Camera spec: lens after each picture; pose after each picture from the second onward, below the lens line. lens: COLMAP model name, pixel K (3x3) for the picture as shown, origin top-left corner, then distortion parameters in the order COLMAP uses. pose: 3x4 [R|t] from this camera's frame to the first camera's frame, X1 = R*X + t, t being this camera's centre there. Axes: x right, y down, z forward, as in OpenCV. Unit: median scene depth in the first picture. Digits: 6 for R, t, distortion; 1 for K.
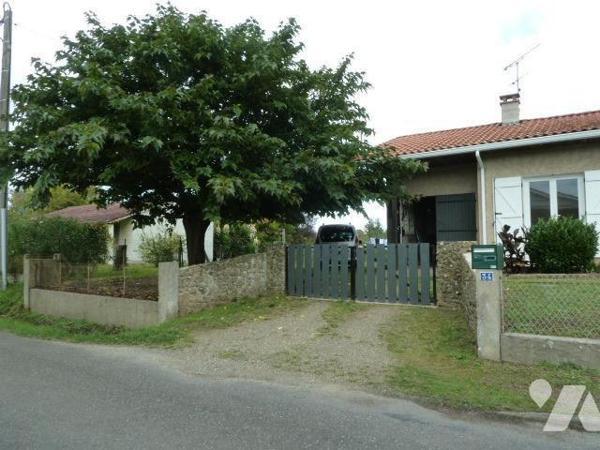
lens RADIAL K [[472.9, 0, 300.0], [0, 472.9, 225.0], [0, 0, 1]] dist [0.001798, 0.001374]
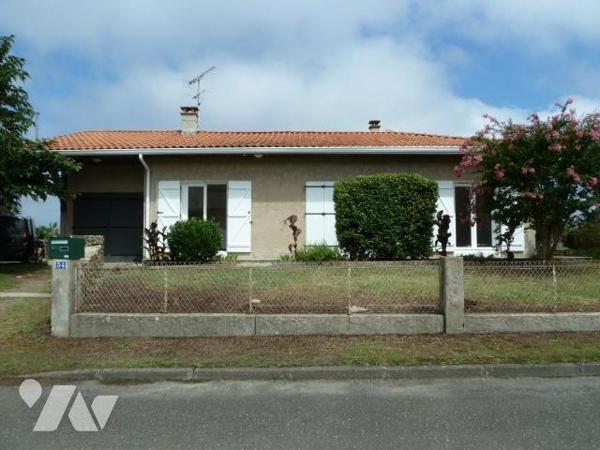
lens RADIAL K [[472.9, 0, 300.0], [0, 472.9, 225.0], [0, 0, 1]] dist [0.001798, 0.001374]
pose [[0.856288, 0.034516, 0.515345, 0.132835], [-0.037259, 0.999293, -0.005020, -0.001615], [-0.515154, -0.014903, 0.856968, -0.124539]]
